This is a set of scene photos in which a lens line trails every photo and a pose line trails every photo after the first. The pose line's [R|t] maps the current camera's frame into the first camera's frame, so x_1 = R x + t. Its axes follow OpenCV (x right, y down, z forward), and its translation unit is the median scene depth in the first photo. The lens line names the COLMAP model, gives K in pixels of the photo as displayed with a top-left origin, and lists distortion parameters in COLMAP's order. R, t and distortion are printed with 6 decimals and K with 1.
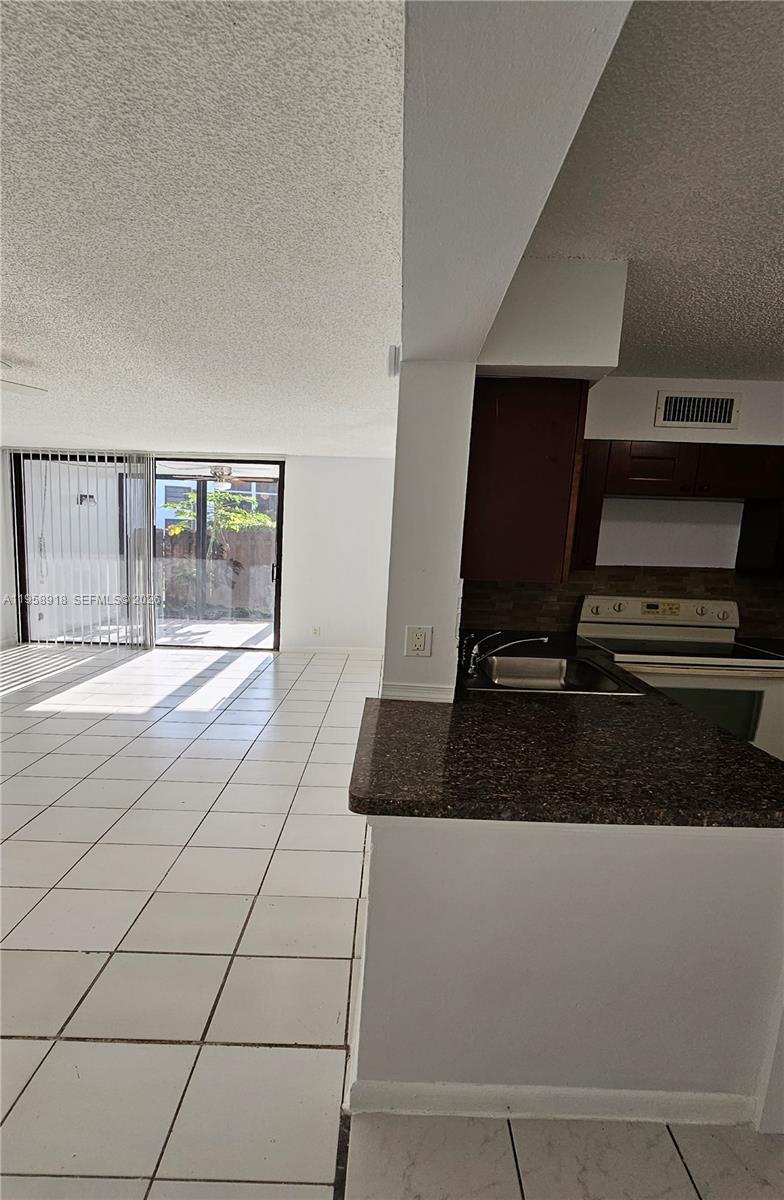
lens RADIAL K [[689.6, 0, 384.3], [0, 689.6, 701.2], [0, 0, 1]] dist [-0.001397, 0.002225]
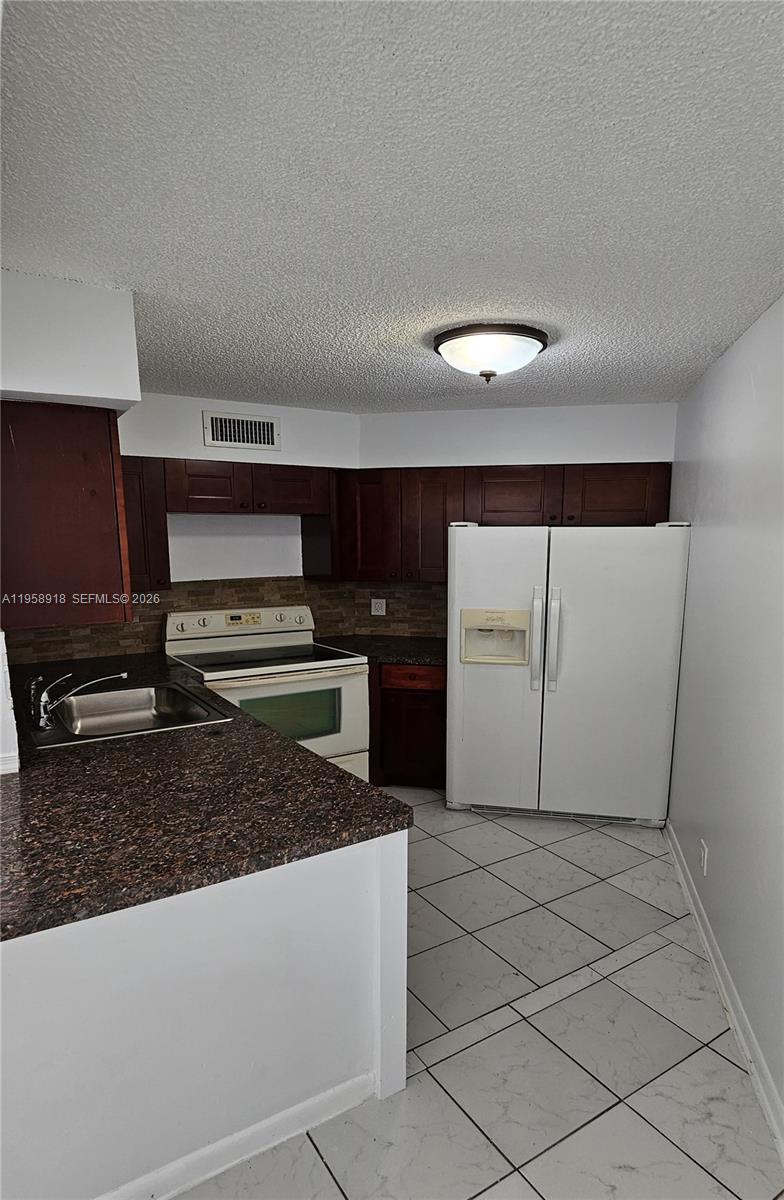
lens RADIAL K [[689.6, 0, 402.0], [0, 689.6, 704.2], [0, 0, 1]] dist [-0.001397, 0.002225]
pose [[0.834609, -0.161711, 0.526572, 0.046873], [0.153043, 0.986375, 0.060346, -0.048468], [-0.529156, 0.030223, 0.847986, -0.001574]]
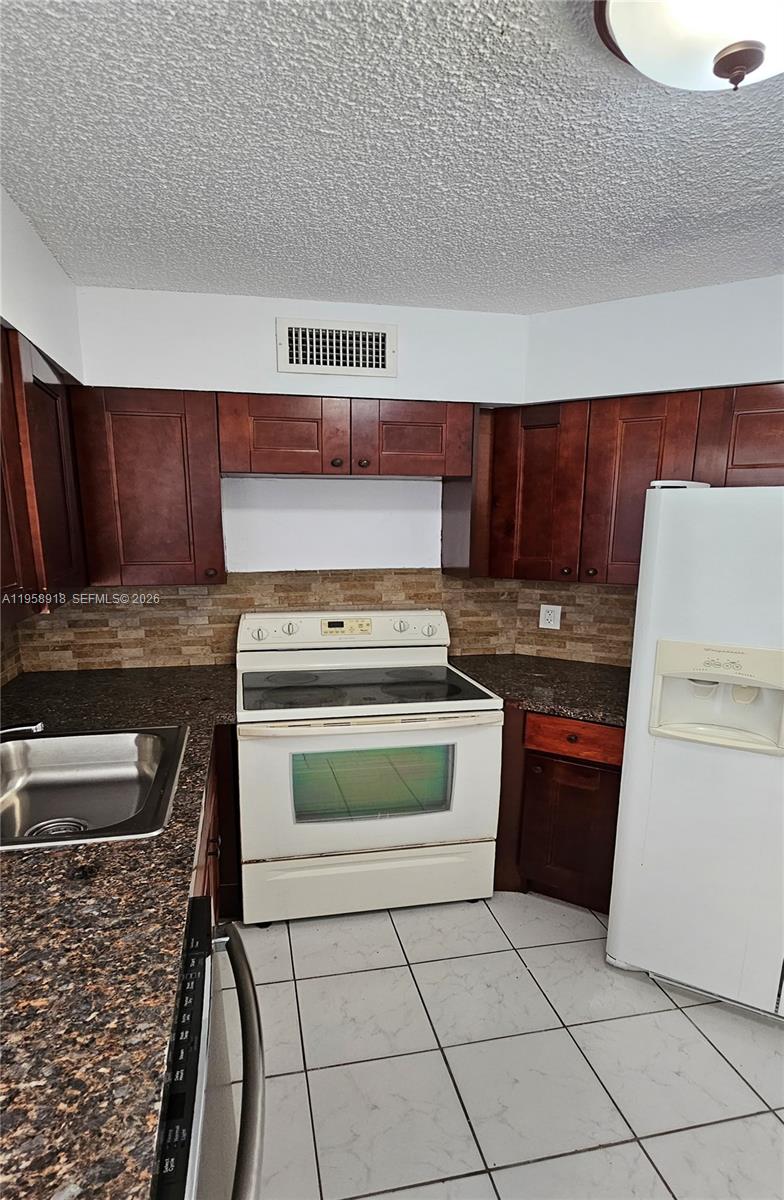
lens RADIAL K [[689.6, 0, 385.2], [0, 689.6, 706.9], [0, 0, 1]] dist [-0.001397, 0.002225]
pose [[0.976586, -0.081398, 0.199131, 0.402584], [0.074097, 0.996286, 0.043854, -0.108819], [-0.201962, -0.028072, 0.978991, 0.364201]]
